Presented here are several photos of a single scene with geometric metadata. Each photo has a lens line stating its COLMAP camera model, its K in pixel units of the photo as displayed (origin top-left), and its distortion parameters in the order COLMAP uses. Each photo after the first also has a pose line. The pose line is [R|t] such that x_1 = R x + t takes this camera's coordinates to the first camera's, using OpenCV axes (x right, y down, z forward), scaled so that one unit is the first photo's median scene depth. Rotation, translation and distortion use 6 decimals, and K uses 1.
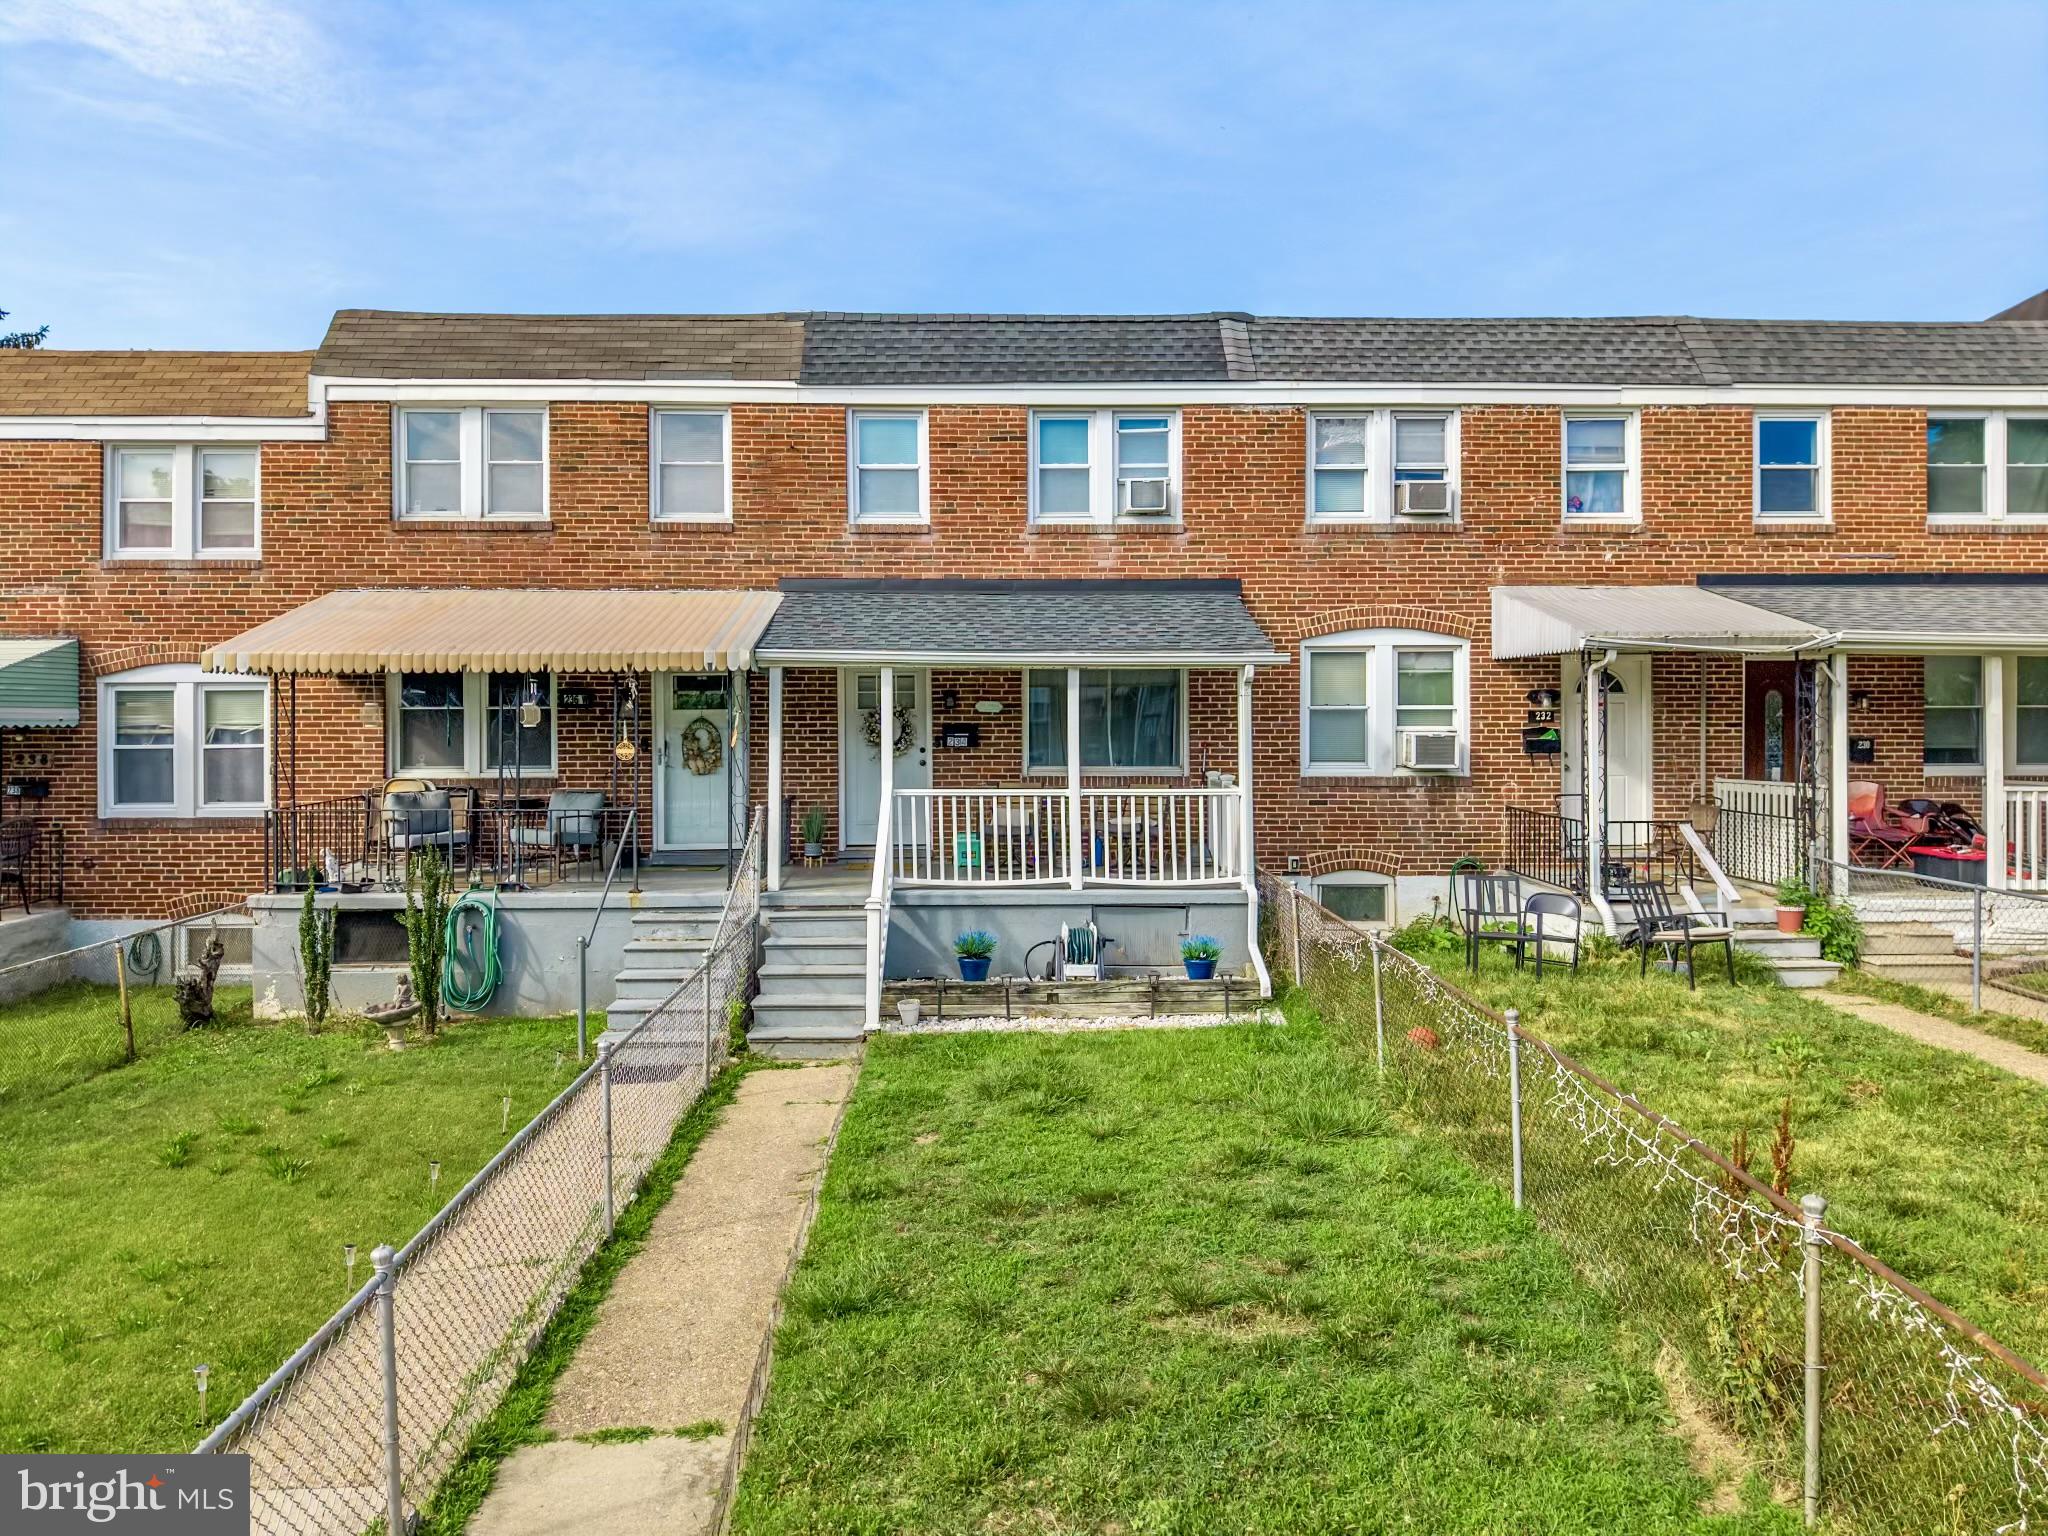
lens RADIAL K [[1371.5, 0, 1018.5], [0, 1371.5, 735.4], [0, 0, 1]] dist [0.011282, -0.006632]
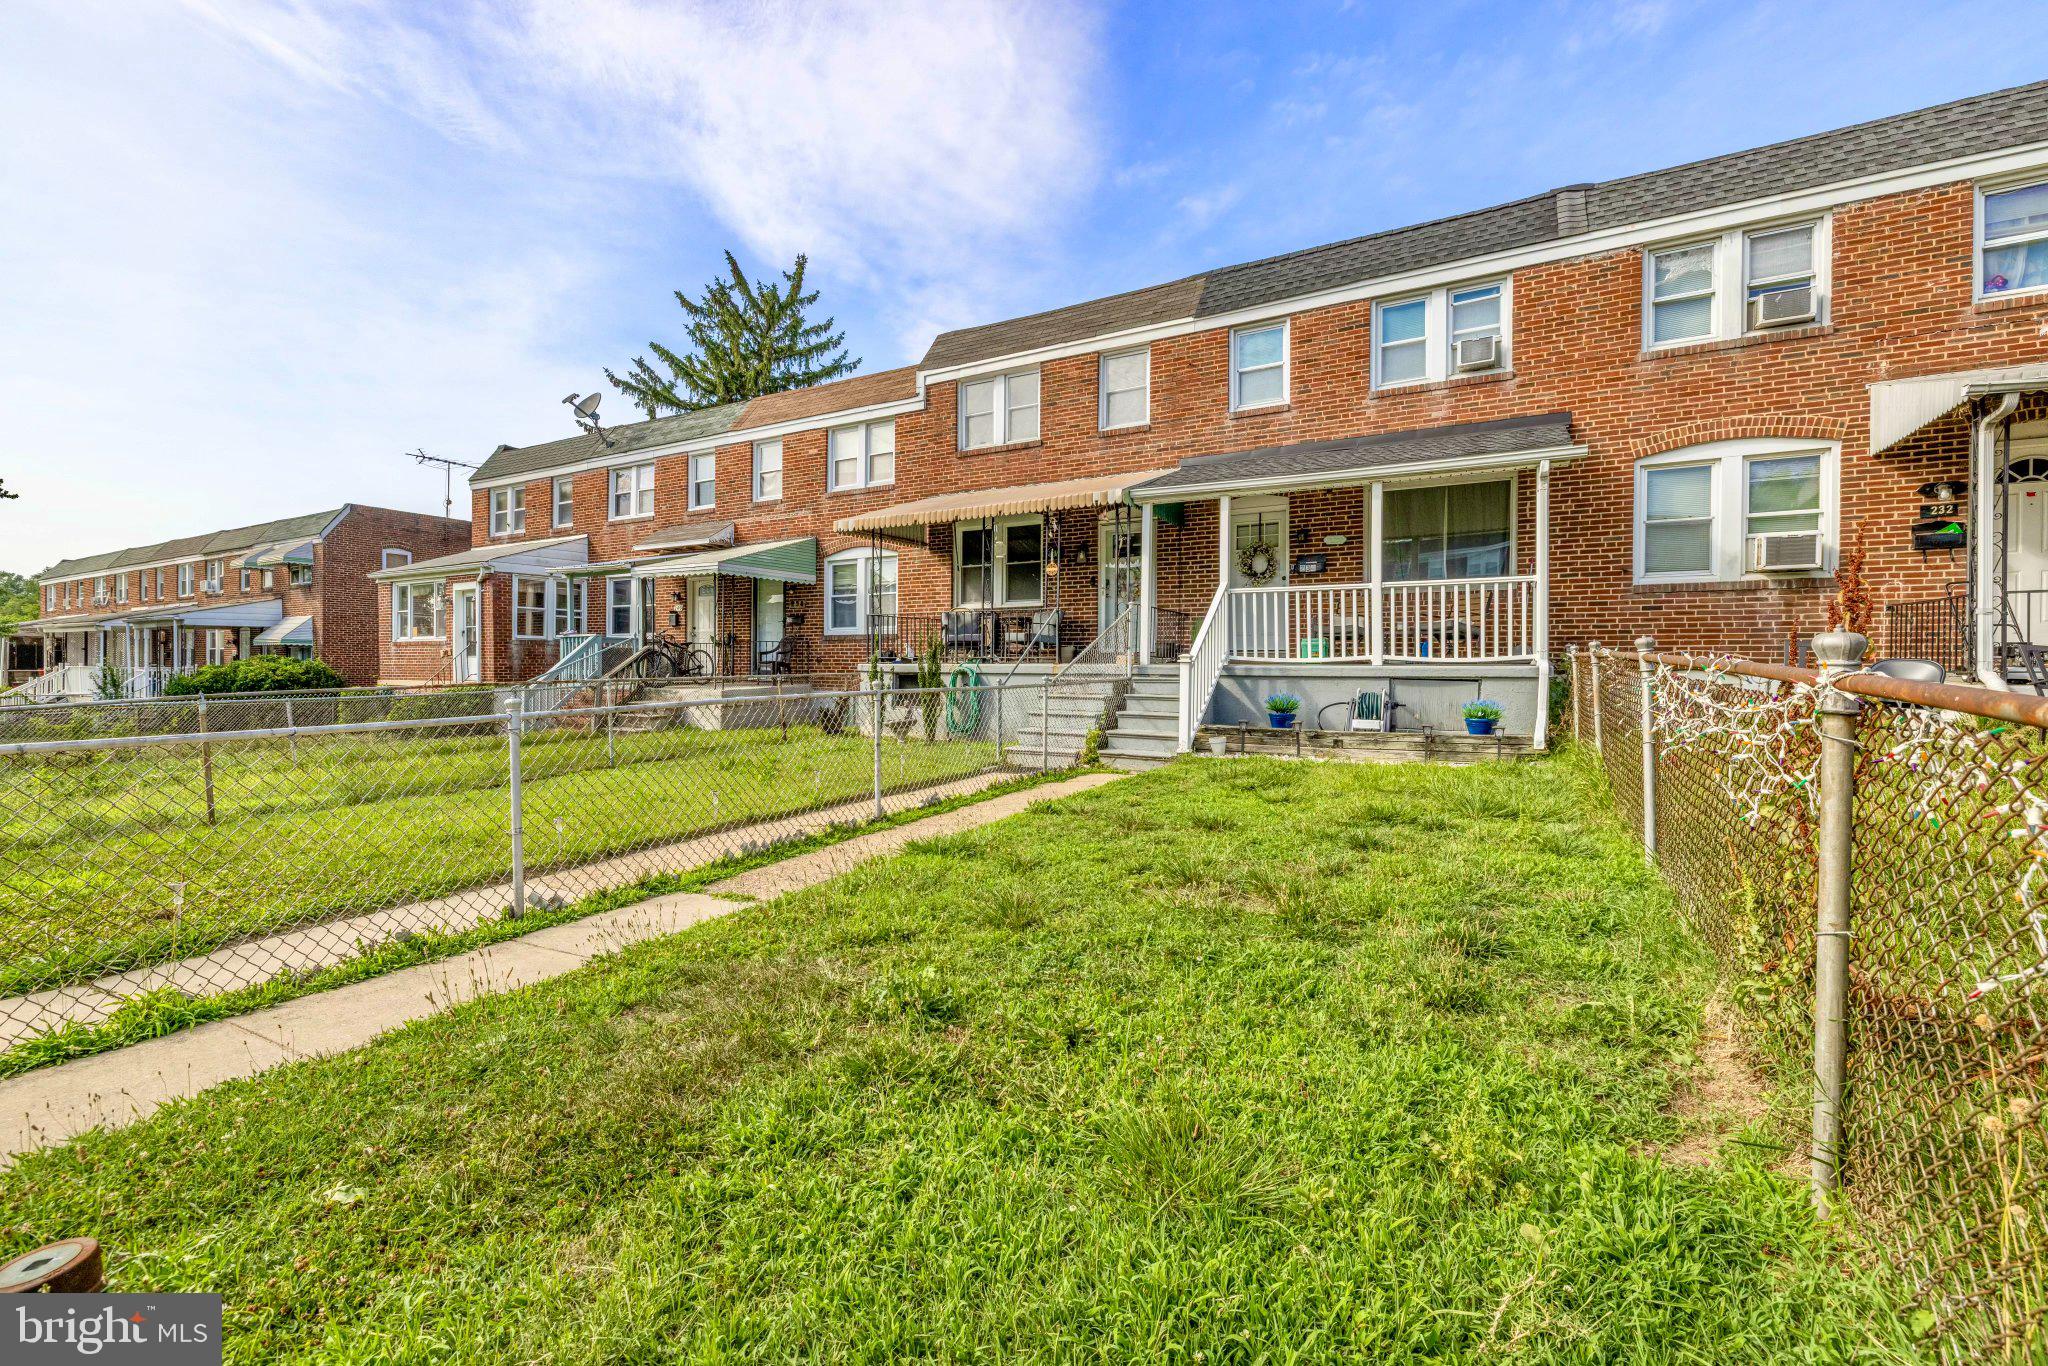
lens RADIAL K [[858.1, 0, 1019.9], [0, 858.1, 680.0], [0, 0, 1]] dist [-0.002228, -0.000125]
pose [[0.855922, 0.012871, -0.516944, 0.142261], [-0.009509, 0.999913, 0.009152, 0.105523], [0.517017, -0.002918, 0.855970, 0.157484]]
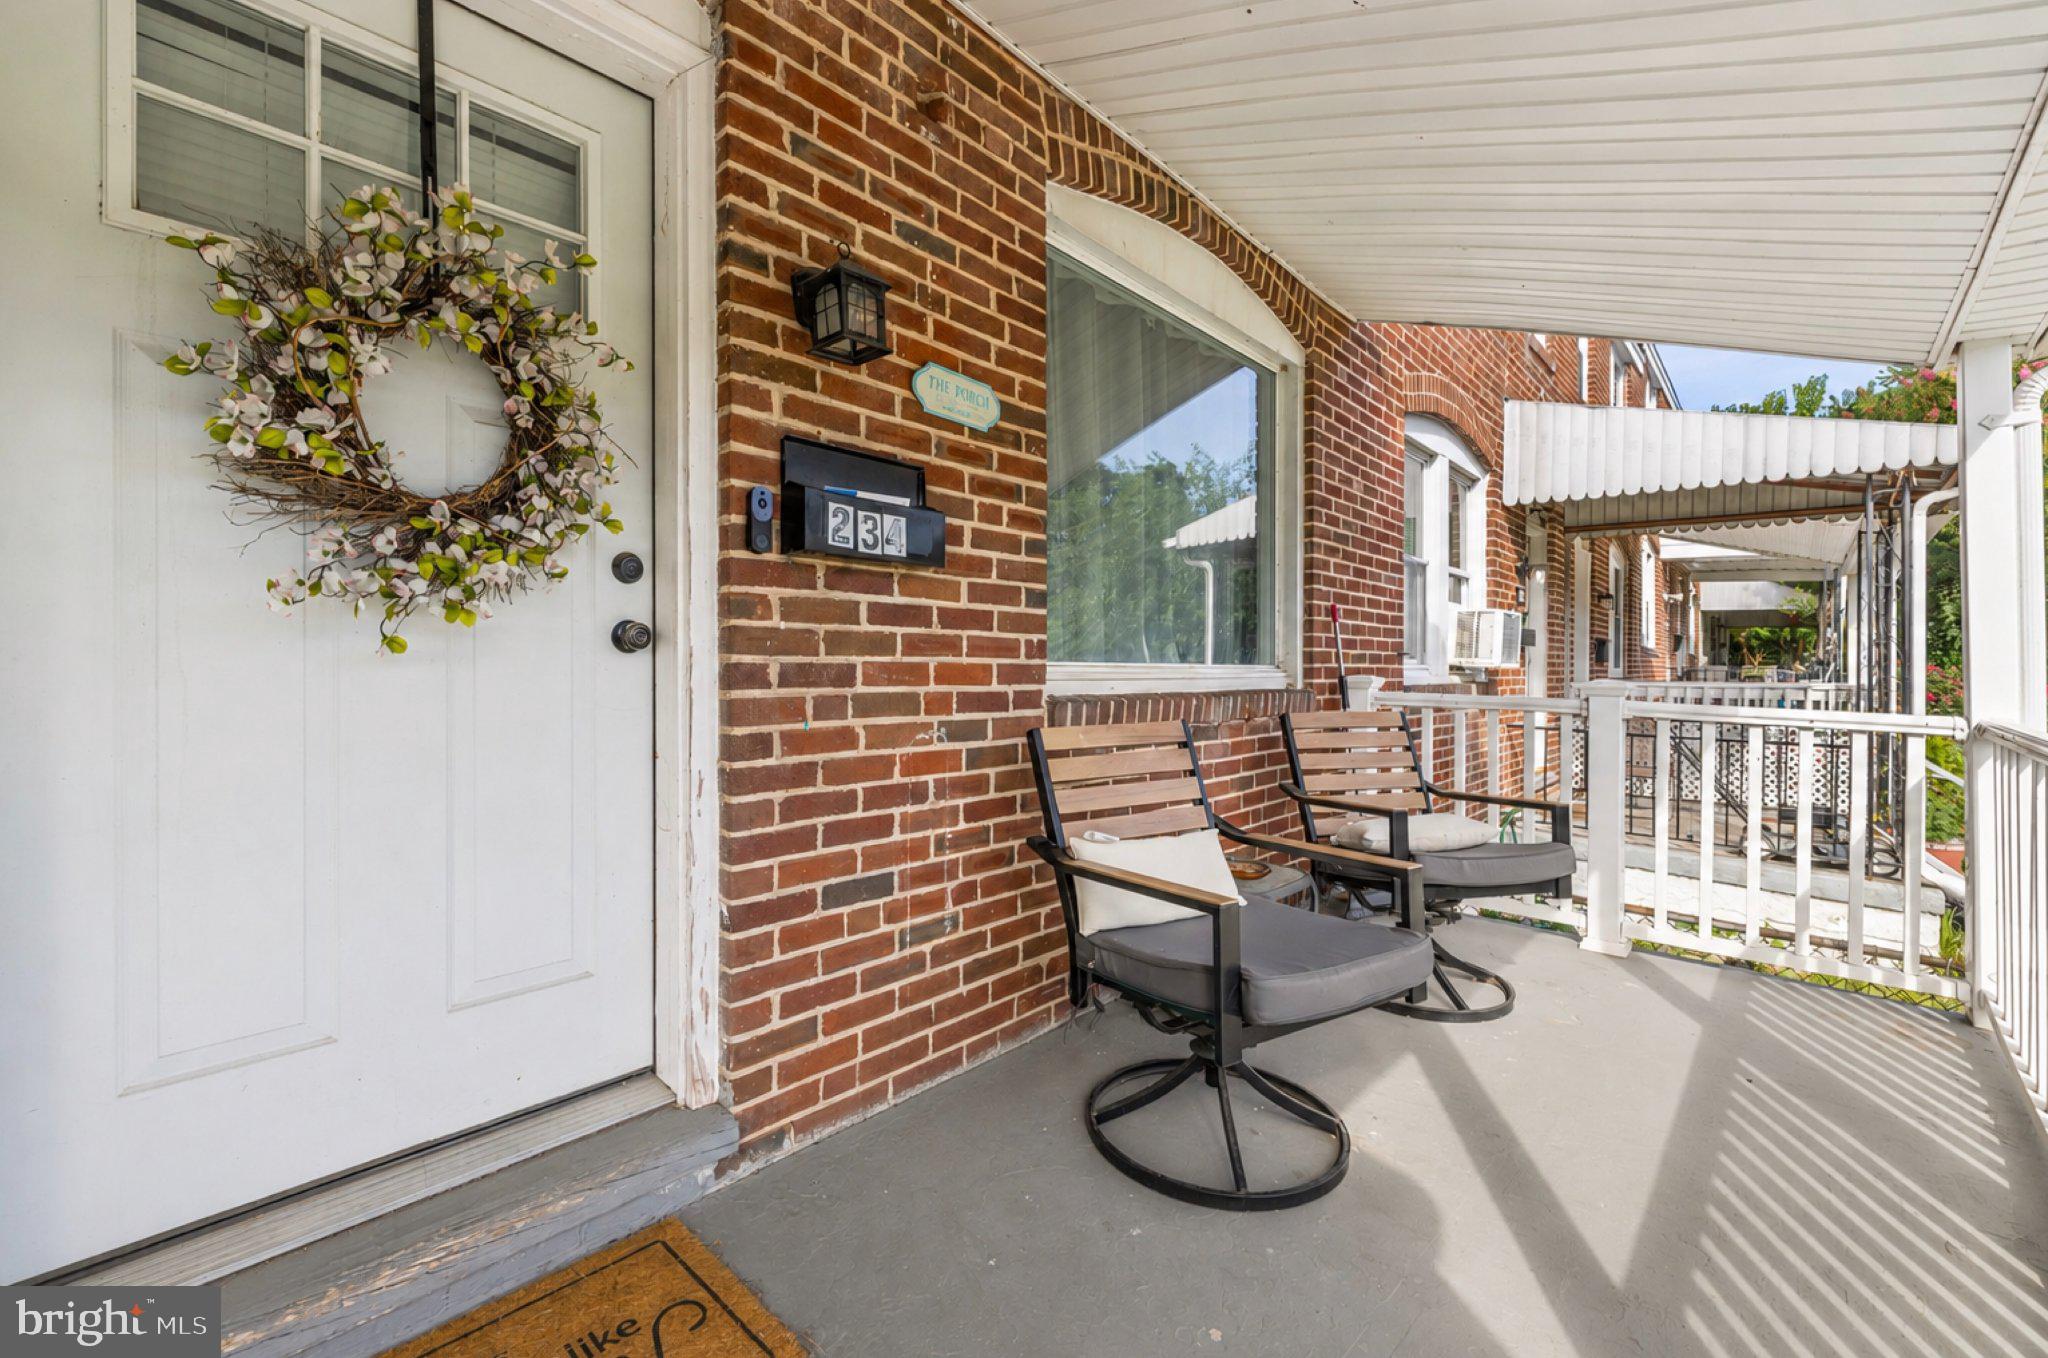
lens RADIAL K [[871.6, 0, 1024.0], [0, 871.6, 679.0], [0, 0, 1]] dist [0.000155, 0.000036]
pose [[0.688138, 0.000409, 0.725580, -0.120824], [-0.002262, 0.999996, 0.001582, 0.026194], [-0.725576, -0.002730, 0.688136, 0.886133]]
